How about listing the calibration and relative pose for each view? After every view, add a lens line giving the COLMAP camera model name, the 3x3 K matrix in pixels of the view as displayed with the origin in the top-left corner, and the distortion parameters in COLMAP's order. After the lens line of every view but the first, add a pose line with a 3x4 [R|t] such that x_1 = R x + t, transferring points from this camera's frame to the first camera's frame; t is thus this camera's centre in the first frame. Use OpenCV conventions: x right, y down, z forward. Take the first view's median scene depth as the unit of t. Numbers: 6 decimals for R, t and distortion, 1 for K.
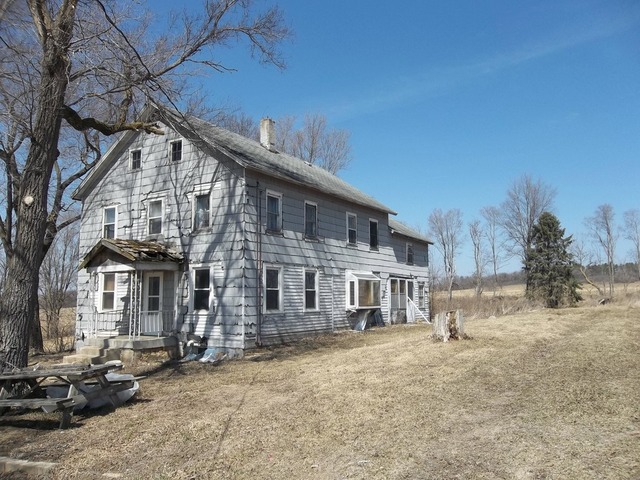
lens RADIAL K [[530.1, 0, 319.8], [0, 530.1, 233.3], [0, 0, 1]] dist [0.002982, -0.003168]
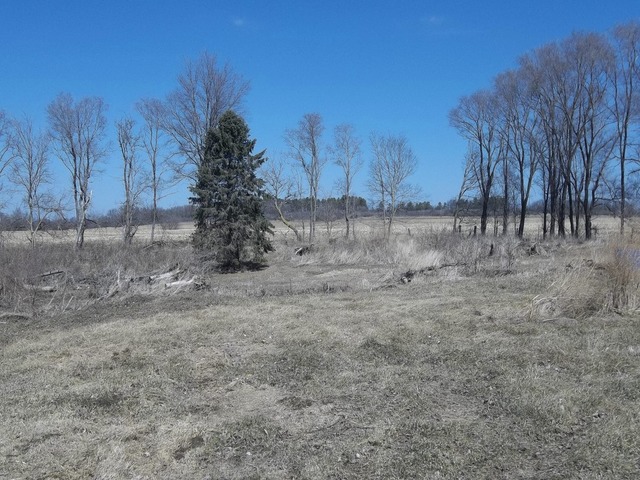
lens RADIAL K [[530.1, 0, 319.0], [0, 530.1, 238.2], [0, 0, 1]] dist [0.002982, -0.003168]
pose [[0.870317, 0.002205, 0.492486, 0.263959], [-0.071700, 0.989903, 0.122275, 0.031039], [-0.487244, -0.141729, 0.861688, 0.485540]]
